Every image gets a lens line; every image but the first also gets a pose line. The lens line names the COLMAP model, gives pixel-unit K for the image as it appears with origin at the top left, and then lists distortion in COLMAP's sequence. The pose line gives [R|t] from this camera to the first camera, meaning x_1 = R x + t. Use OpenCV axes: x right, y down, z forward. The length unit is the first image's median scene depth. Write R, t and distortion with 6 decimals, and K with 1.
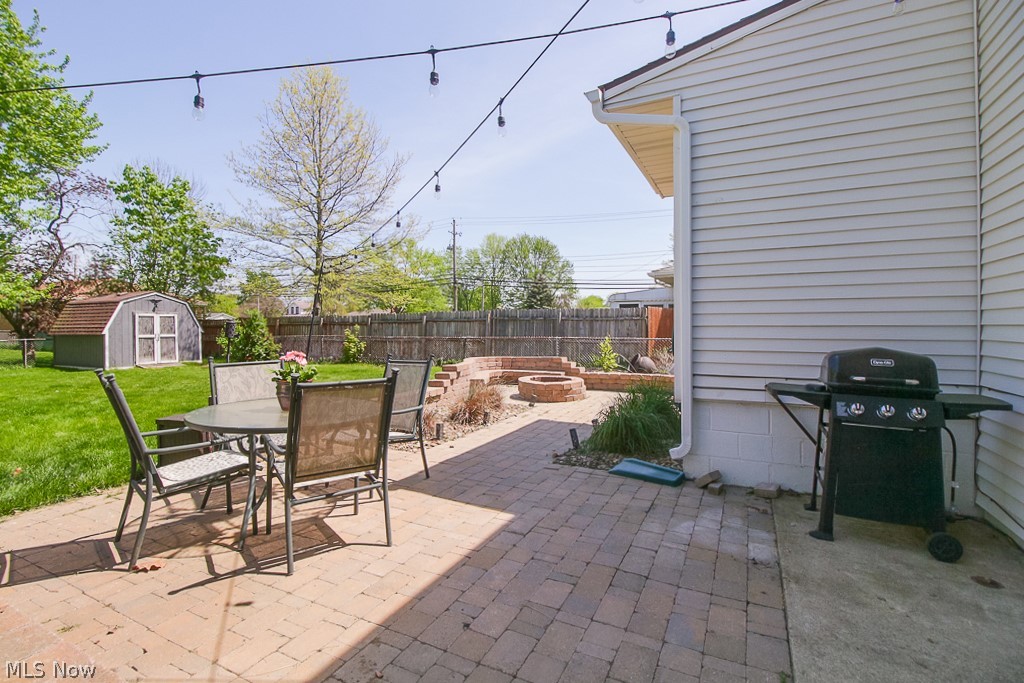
lens RADIAL K [[476.0, 0, 510.3], [0, 476.0, 327.6], [0, 0, 1]] dist [0.023250, -0.016320]
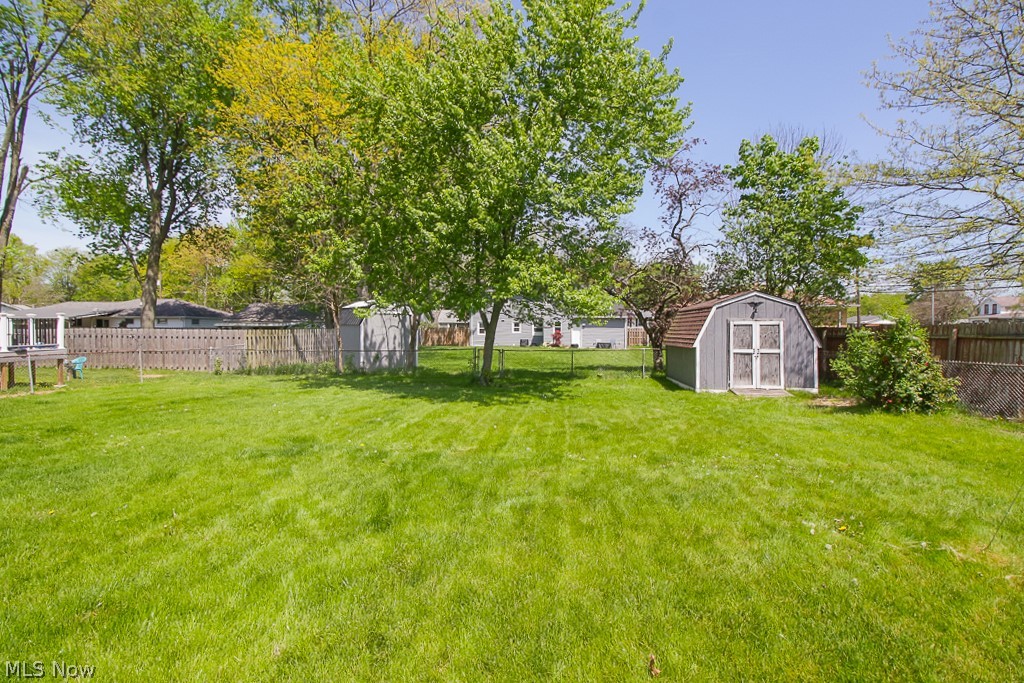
lens RADIAL K [[489.1, 0, 512.0], [0, 489.1, 341.5], [0, 0, 1]] dist [0.000212, -0.001270]
pose [[0.364511, 0.026185, -0.930831, -0.169178], [-0.005671, 0.999648, 0.025900, -0.014389], [0.931182, -0.004162, 0.364532, 0.364439]]
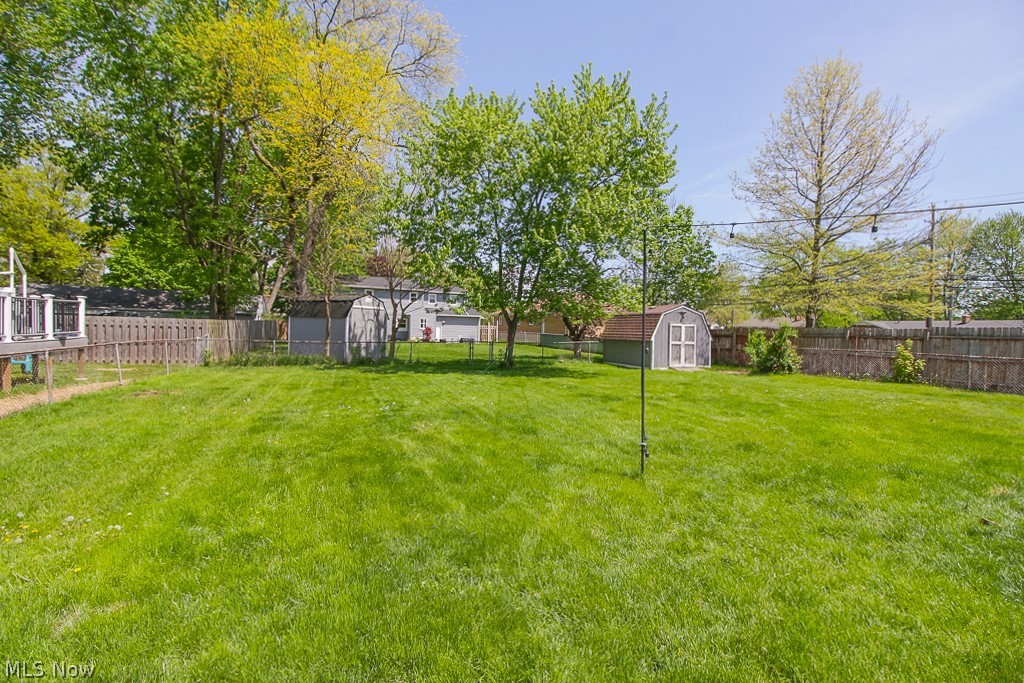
lens RADIAL K [[477.1, 0, 511.7], [0, 477.1, 330.7], [0, 0, 1]] dist [0.022221, -0.014134]
pose [[0.745880, 0.021993, -0.665717, -0.262828], [-0.027130, 0.999628, 0.002628, -0.004423], [0.665528, 0.016100, 0.746200, -0.137491]]
